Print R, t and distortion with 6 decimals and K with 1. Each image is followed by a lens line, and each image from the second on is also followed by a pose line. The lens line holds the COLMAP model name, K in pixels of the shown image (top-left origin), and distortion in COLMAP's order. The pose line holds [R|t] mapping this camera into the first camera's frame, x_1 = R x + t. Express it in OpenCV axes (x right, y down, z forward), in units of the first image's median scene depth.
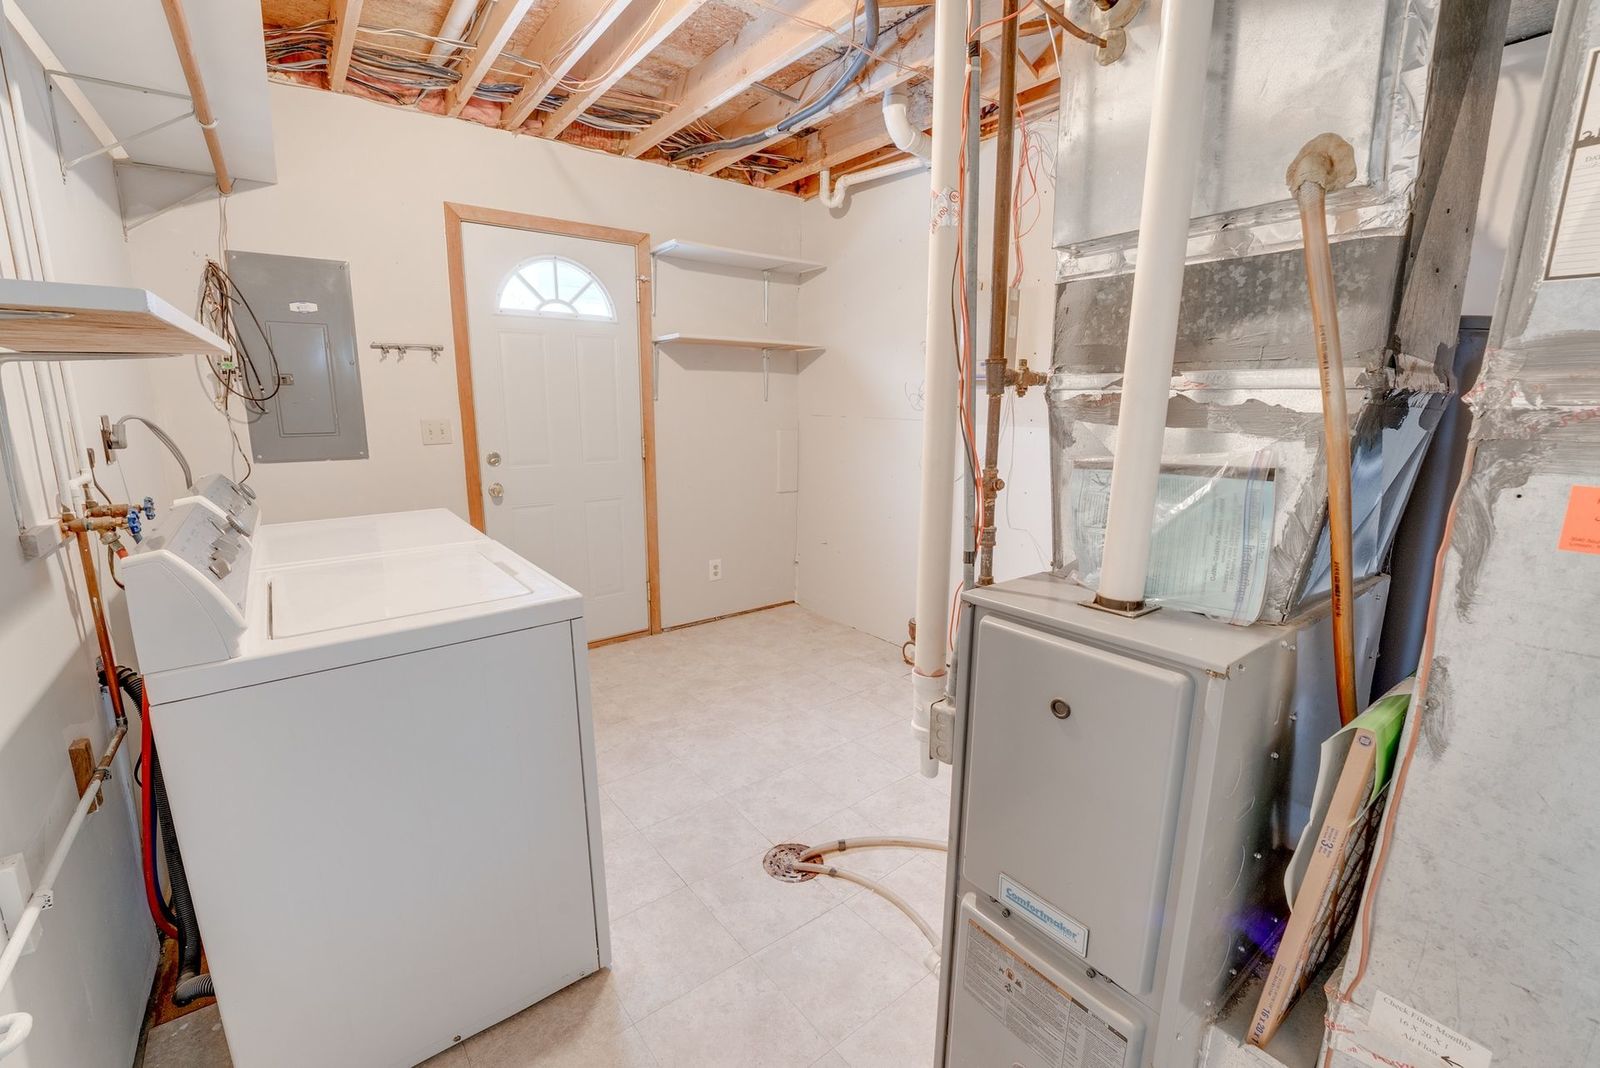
lens RADIAL K [[667.9, 0, 795.7], [0, 667.9, 532.5], [0, 0, 1]] dist [-0.028423, -0.000205]
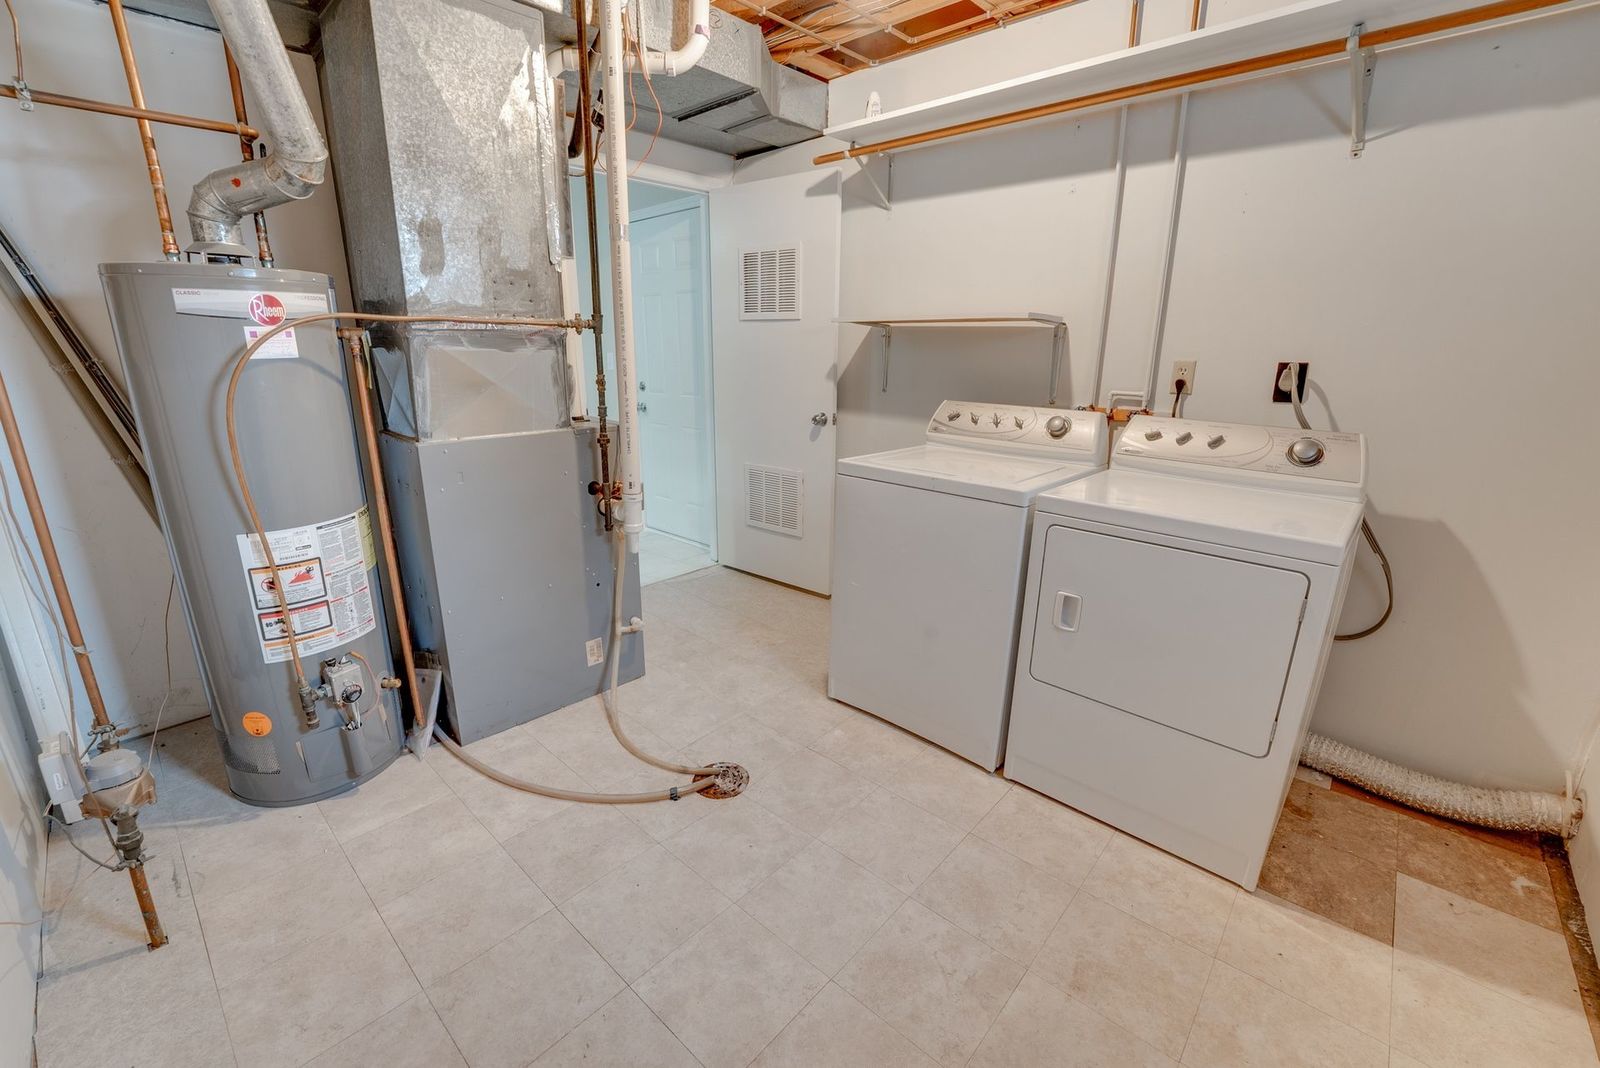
lens RADIAL K [[667.9, 0, 795.7], [0, 667.9, 532.5], [0, 0, 1]] dist [-0.028423, -0.000205]
pose [[-0.986621, 0.032996, -0.159658, 0.031443], [-0.045007, 0.886124, 0.461258, -0.322070], [0.156696, 0.462273, -0.872783, 1.599647]]
